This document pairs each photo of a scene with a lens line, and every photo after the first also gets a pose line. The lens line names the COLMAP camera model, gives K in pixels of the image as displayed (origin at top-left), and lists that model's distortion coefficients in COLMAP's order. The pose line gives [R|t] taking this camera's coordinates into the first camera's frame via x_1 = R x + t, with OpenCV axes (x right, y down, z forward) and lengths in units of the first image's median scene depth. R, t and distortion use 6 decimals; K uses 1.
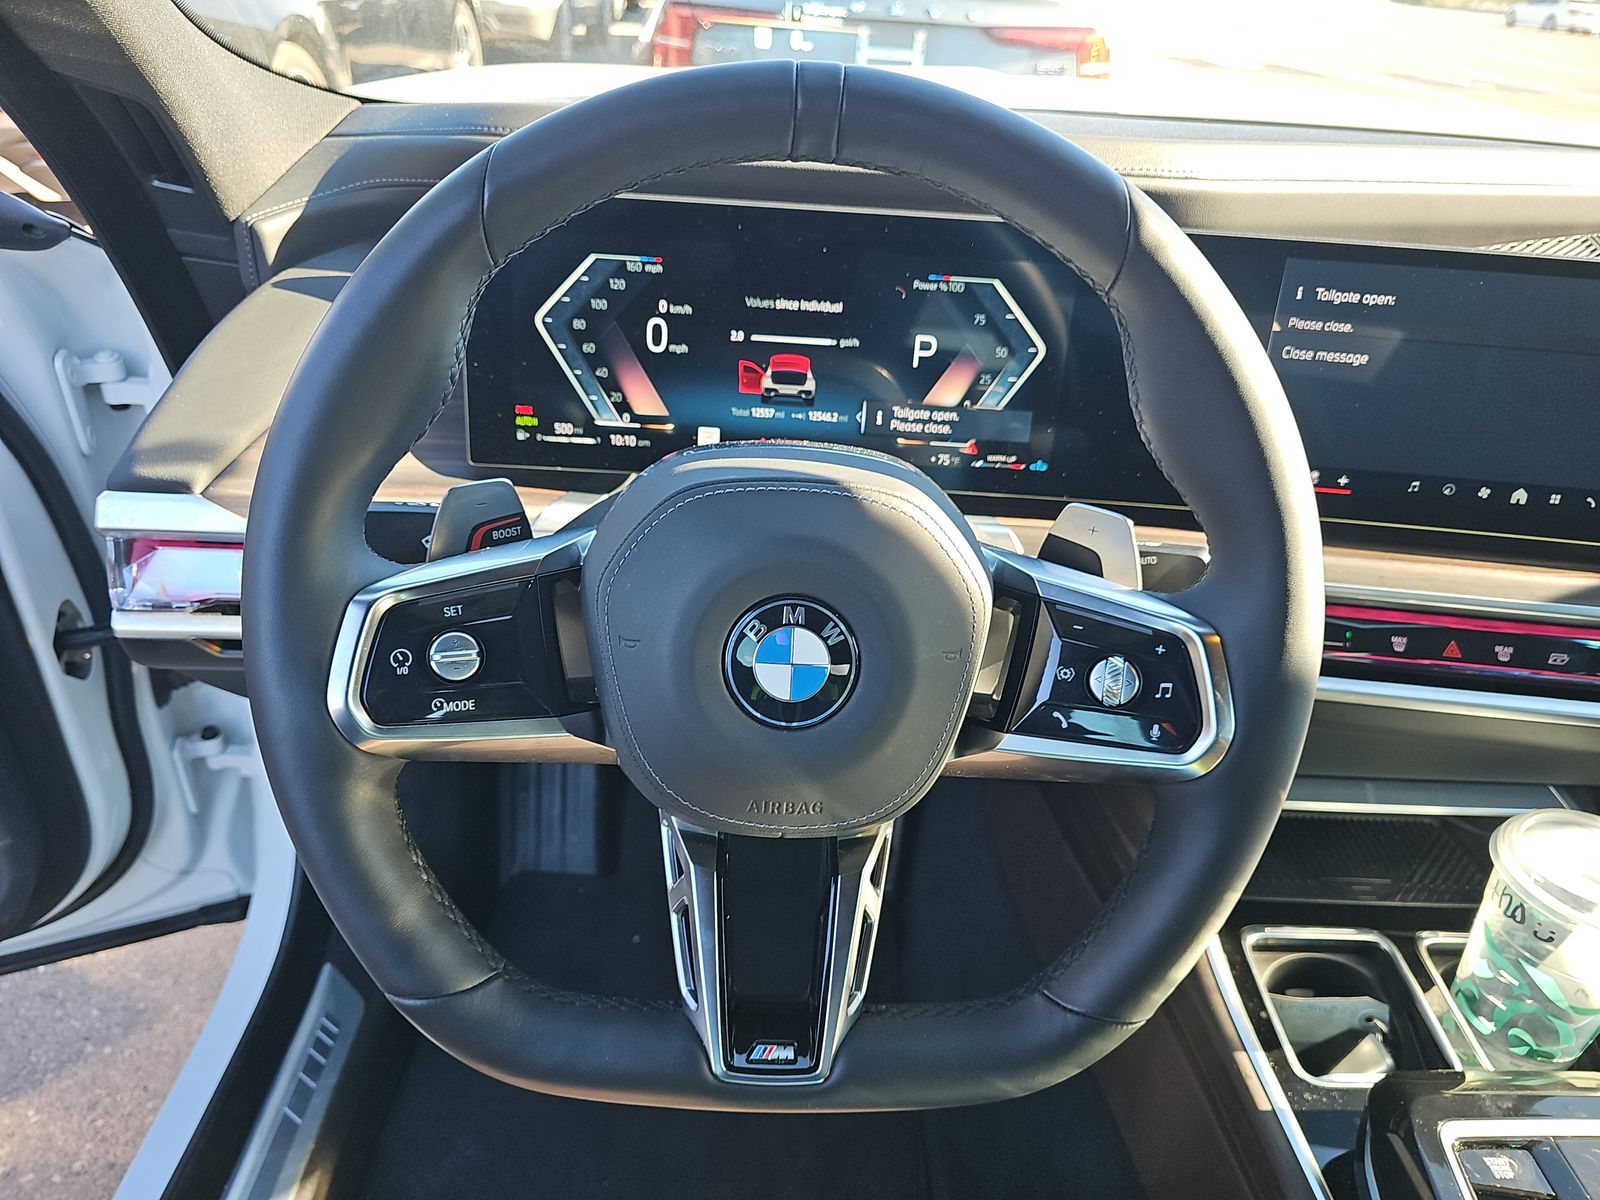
lens RADIAL K [[1072.3, 0, 767.3], [0, 1072.3, 614.5], [0, 0, 1]] dist [0.027370, -0.022252]
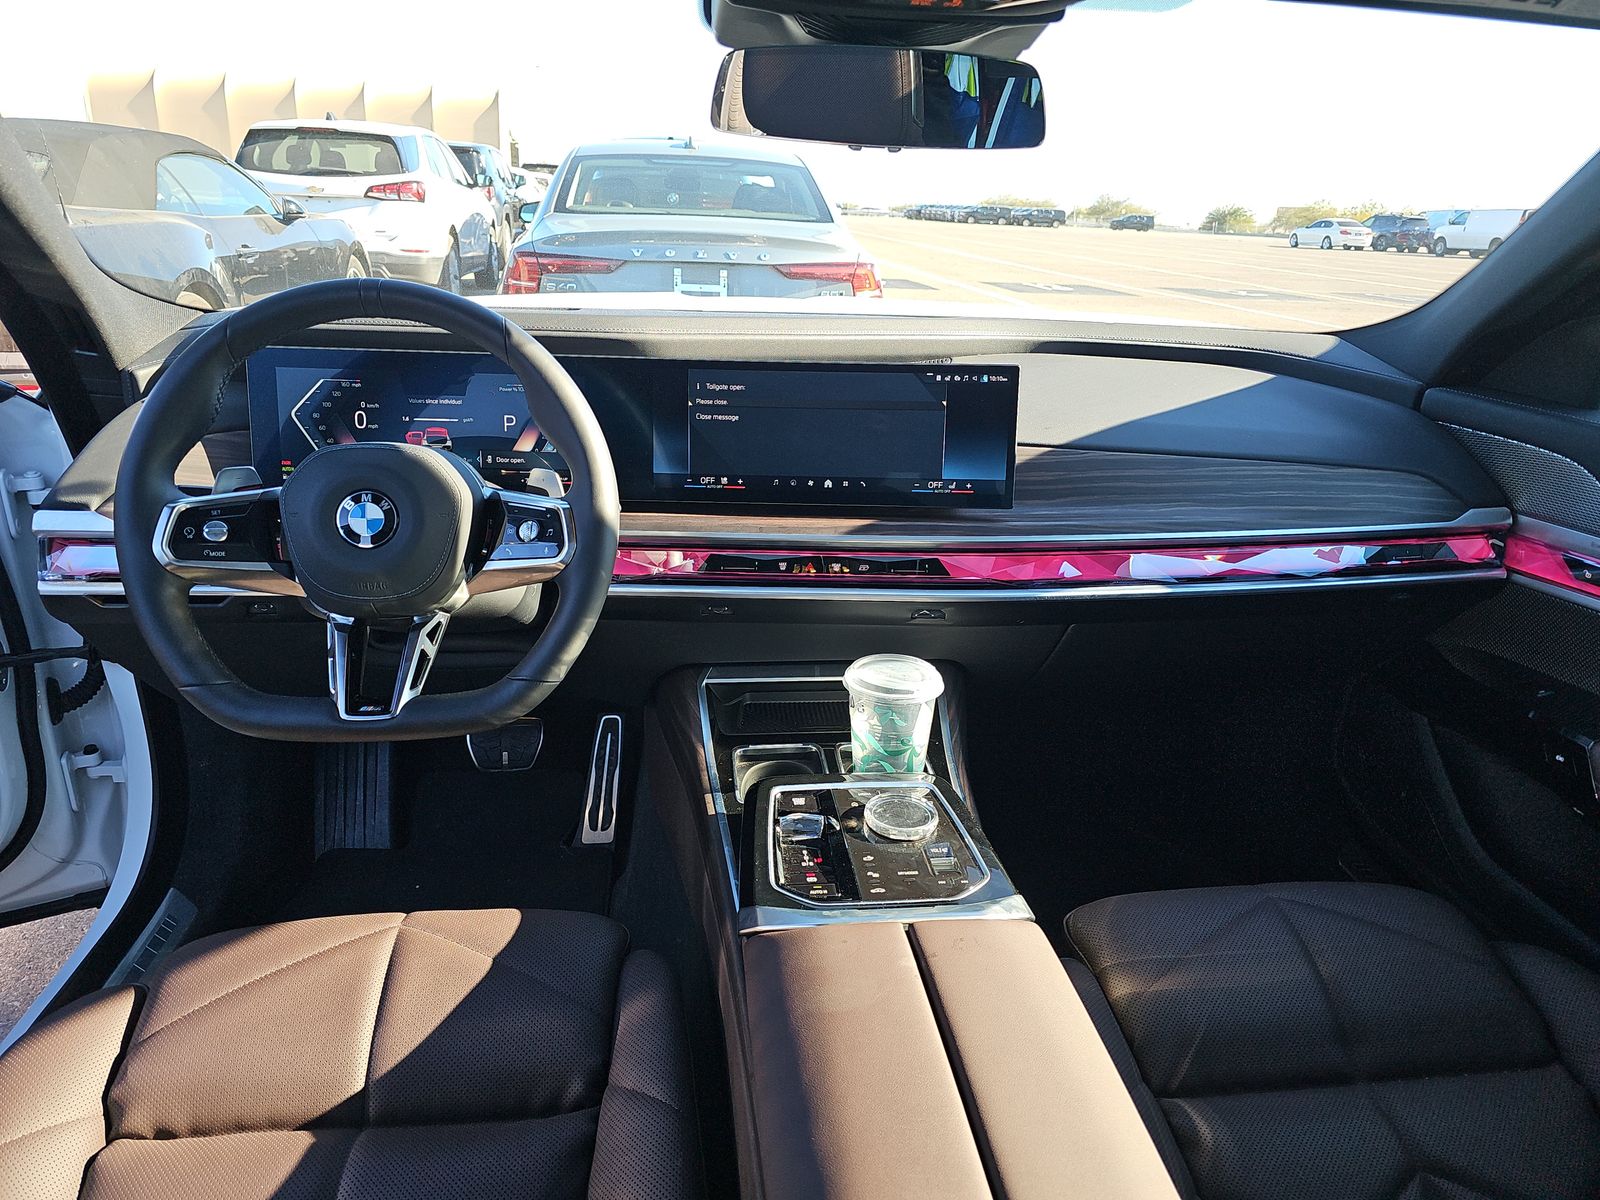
lens RADIAL K [[1072.3, 0, 802.6], [0, 1072.3, 603.3], [0, 0, 1]] dist [0.027370, -0.022252]
pose [[0.992474, -0.058020, 0.107836, 0.437894], [0.078017, 0.978360, -0.191639, 0.468429], [-0.094384, 0.198609, 0.975523, -0.828728]]
